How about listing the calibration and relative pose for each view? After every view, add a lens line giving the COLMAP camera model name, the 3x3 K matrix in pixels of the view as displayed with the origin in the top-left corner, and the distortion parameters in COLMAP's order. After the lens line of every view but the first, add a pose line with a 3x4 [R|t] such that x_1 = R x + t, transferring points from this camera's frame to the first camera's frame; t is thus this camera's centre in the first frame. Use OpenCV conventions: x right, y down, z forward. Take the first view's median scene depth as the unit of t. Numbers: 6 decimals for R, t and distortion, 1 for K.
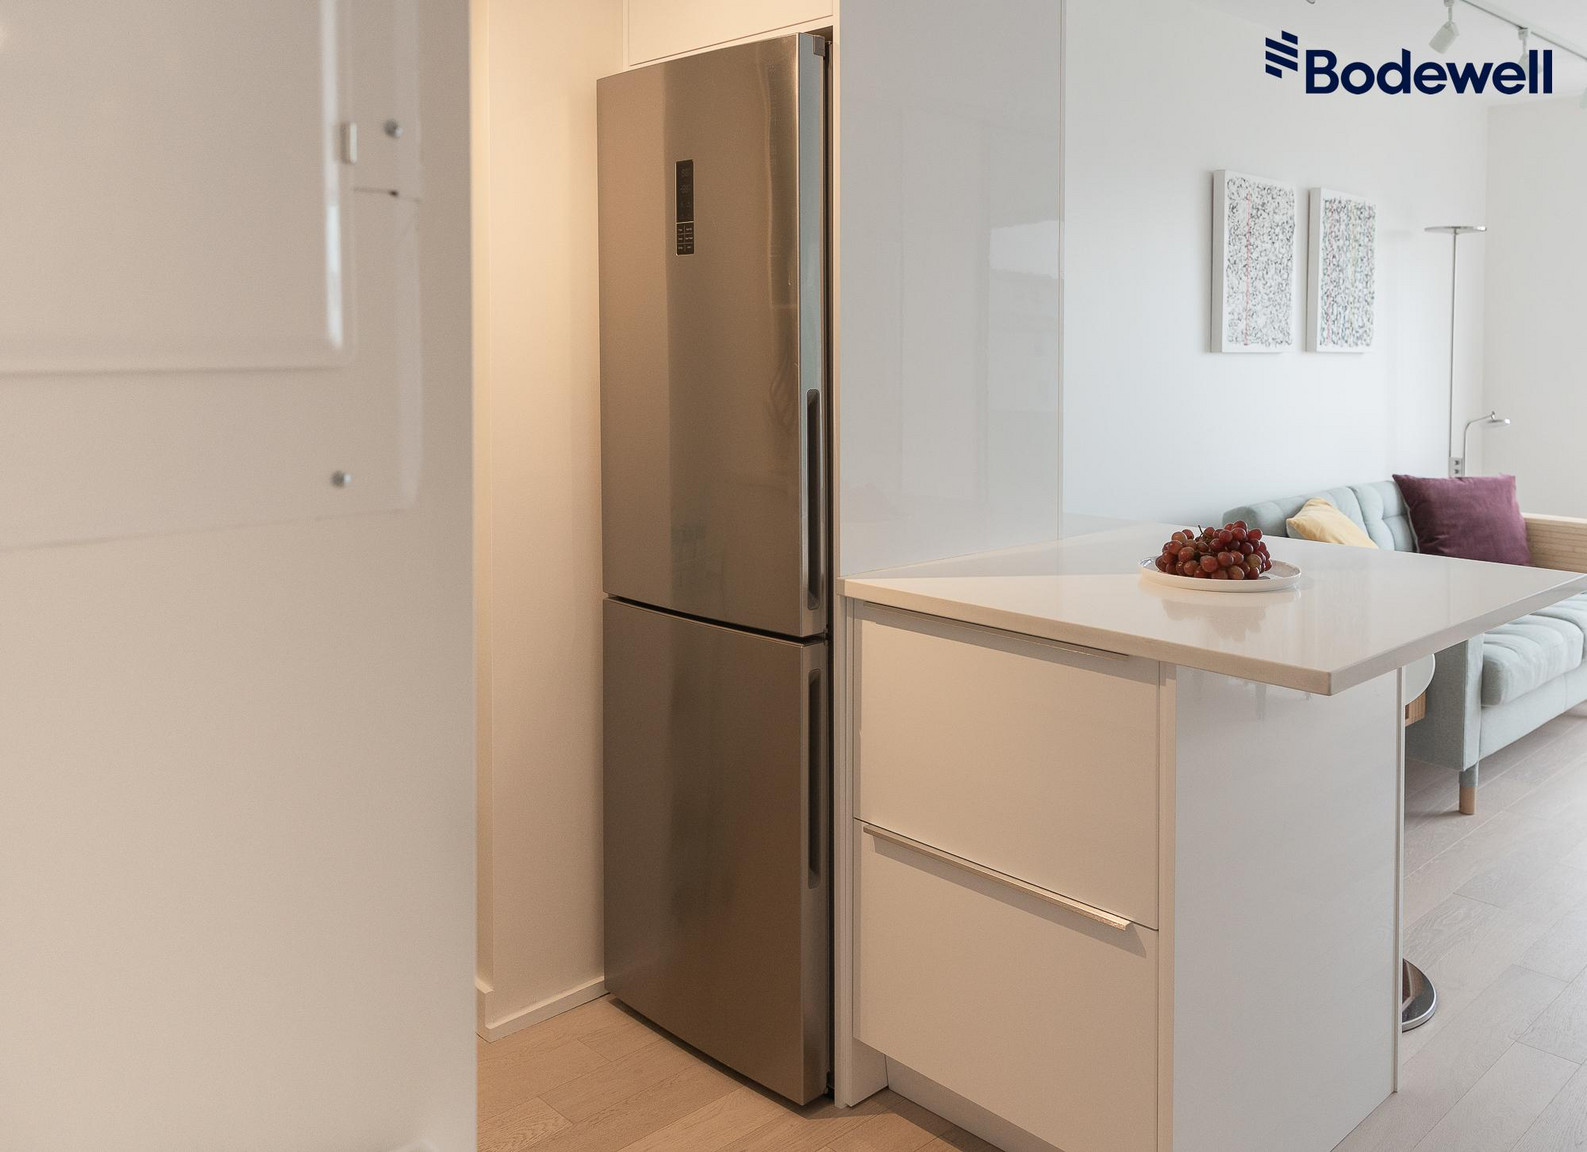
lens RADIAL K [[1286.3, 0, 913.3], [0, 1286.3, 358.7], [0, 0, 1]] dist [0.000233, 0.019882]
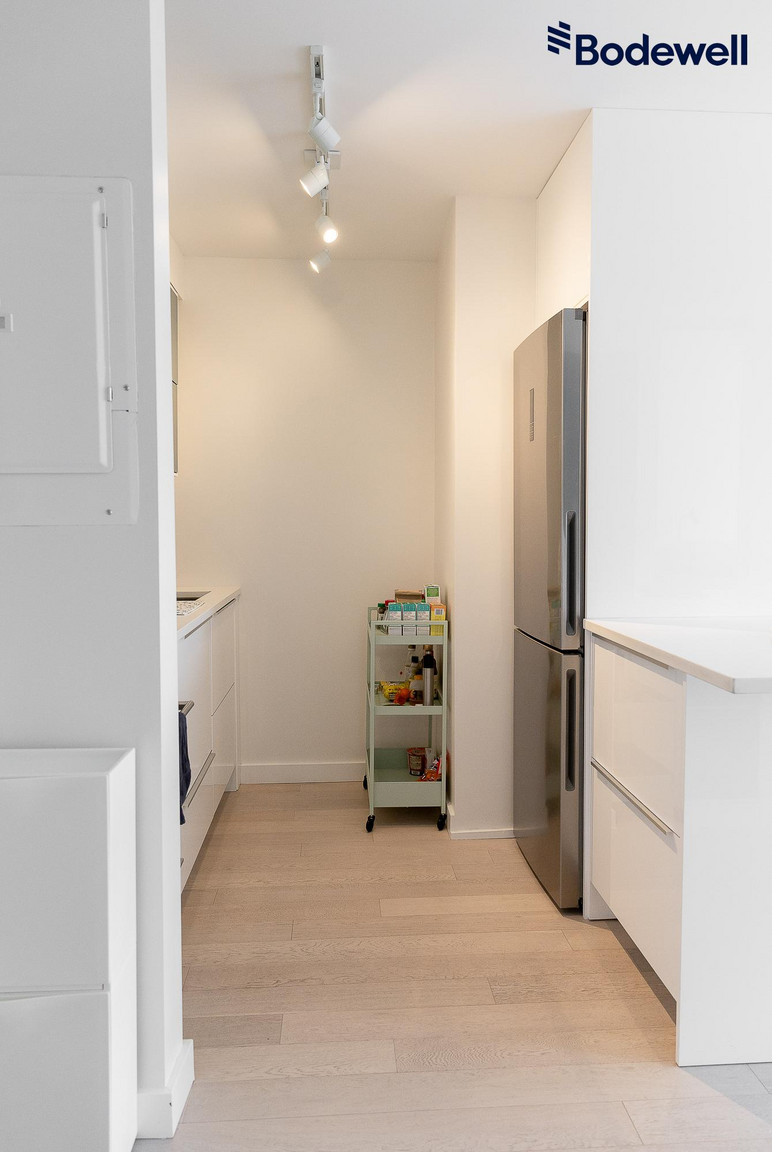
lens RADIAL K [[809.3, 0, 383.1], [0, 809.3, 581.7], [0, 0, 1]] dist [0.021607, -0.014669]
pose [[0.744073, 0.044972, -0.666583, 0.465123], [0.000700, 0.997679, 0.068090, 0.047205], [0.668098, -0.051131, 0.742315, 0.016451]]
